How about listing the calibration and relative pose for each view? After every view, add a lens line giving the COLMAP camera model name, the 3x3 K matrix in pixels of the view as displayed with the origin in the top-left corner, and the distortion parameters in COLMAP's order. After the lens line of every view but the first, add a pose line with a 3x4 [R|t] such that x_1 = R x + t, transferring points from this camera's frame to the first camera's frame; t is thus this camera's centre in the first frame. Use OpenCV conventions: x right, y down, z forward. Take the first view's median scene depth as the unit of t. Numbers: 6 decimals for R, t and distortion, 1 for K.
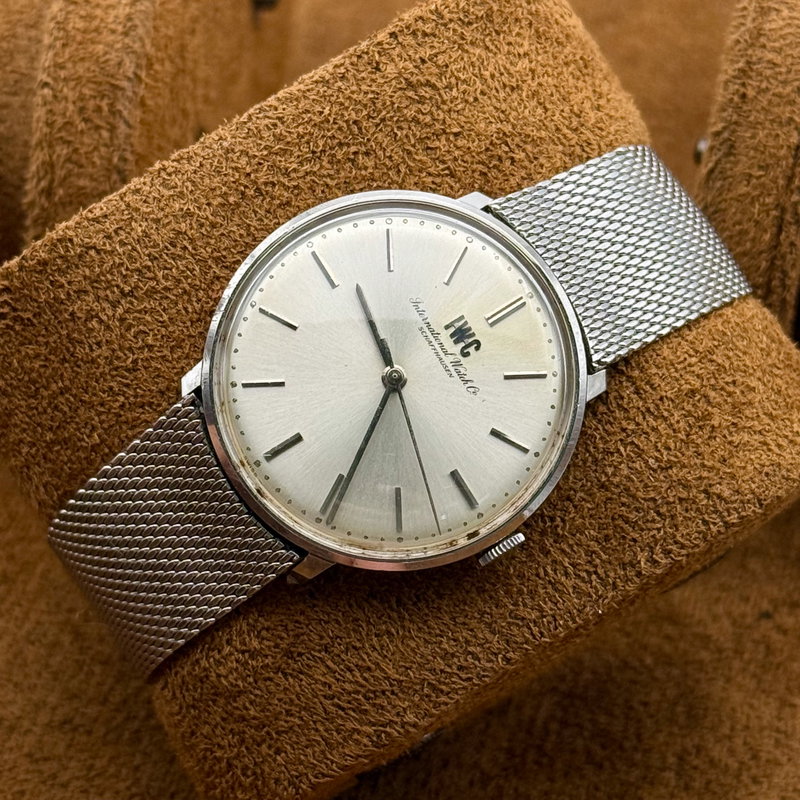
lens RADIAL K [[2814.5, 0, 400.0], [0, 2814.5, 400.0], [0, 0, 1]] dist [-0.004088, -2.358147]
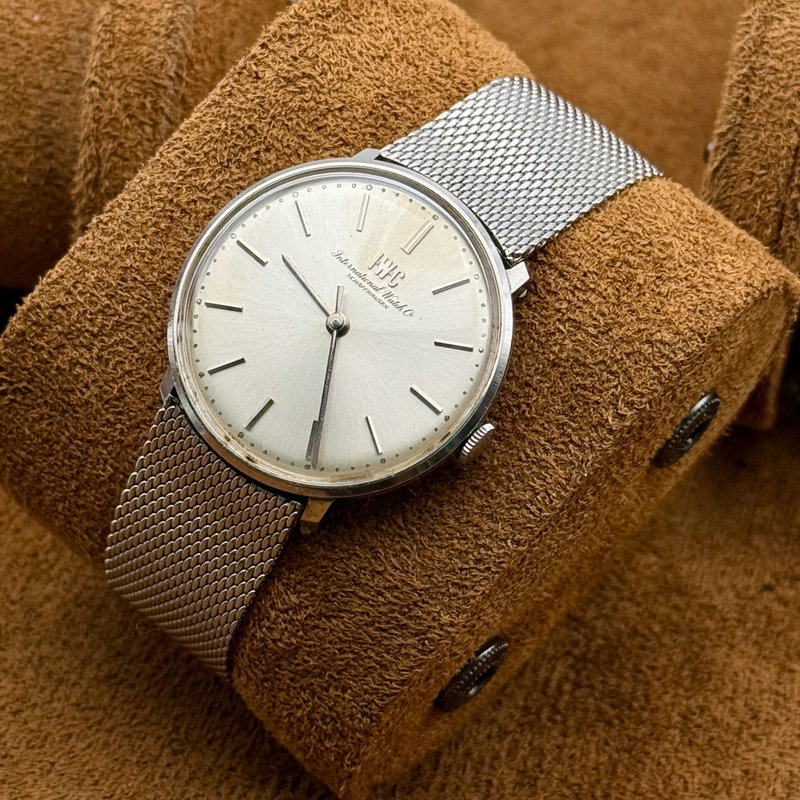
lens RADIAL K [[2814.5, 0, 400.0], [0, 2814.5, 400.0], [0, 0, 1]] dist [-0.004088, -2.358147]
pose [[0.948440, -0.304135, -0.089235, 0.106408], [0.292319, 0.948164, -0.124638, 0.158655], [0.122516, 0.092126, 0.988181, -0.077323]]
